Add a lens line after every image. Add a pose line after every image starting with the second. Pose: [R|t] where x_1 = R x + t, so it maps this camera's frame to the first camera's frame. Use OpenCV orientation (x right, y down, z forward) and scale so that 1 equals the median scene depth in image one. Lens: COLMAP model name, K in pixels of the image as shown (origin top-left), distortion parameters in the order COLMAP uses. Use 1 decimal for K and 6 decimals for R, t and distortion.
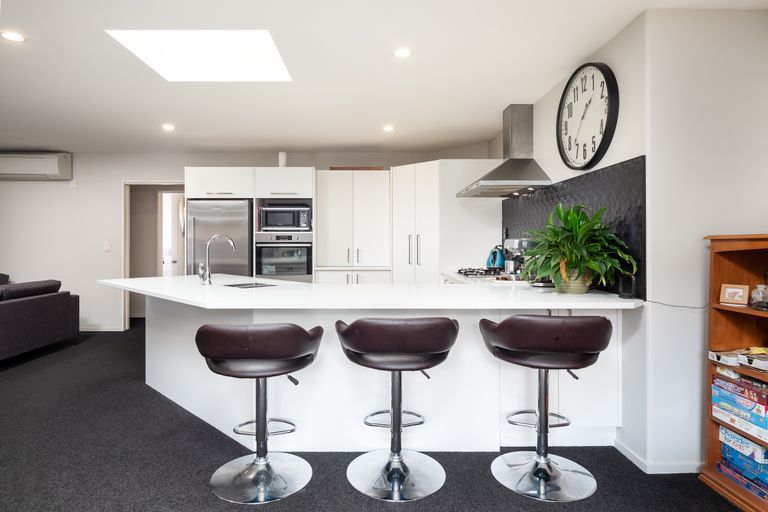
lens RADIAL K [[450.2, 0, 453.0], [0, 450.2, 241.8], [0, 0, 1]] dist [0.008225, -0.000744]
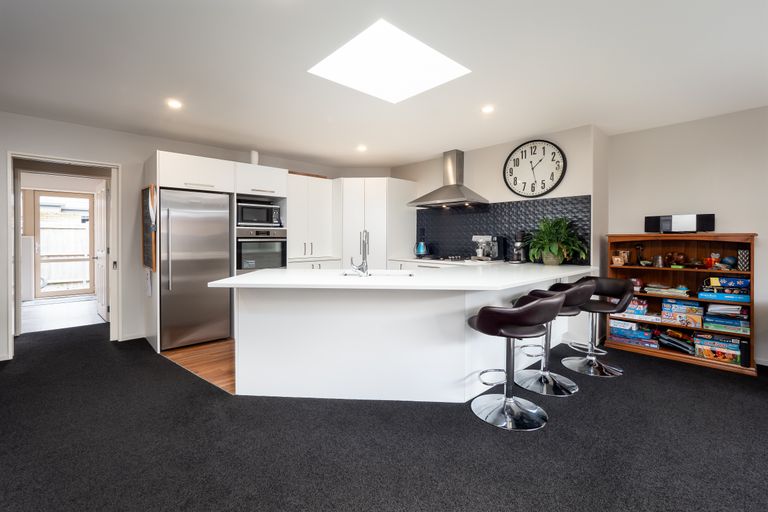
lens RADIAL K [[324.8, 0, 362.1], [0, 324.8, 245.0], [0, 0, 1]] dist [0.000038, 0.000536]
pose [[0.776198, -0.016222, 0.630281, -0.674990], [-0.002472, 0.999583, 0.028772, -0.003503], [-0.630485, -0.023891, 0.775834, 0.262760]]
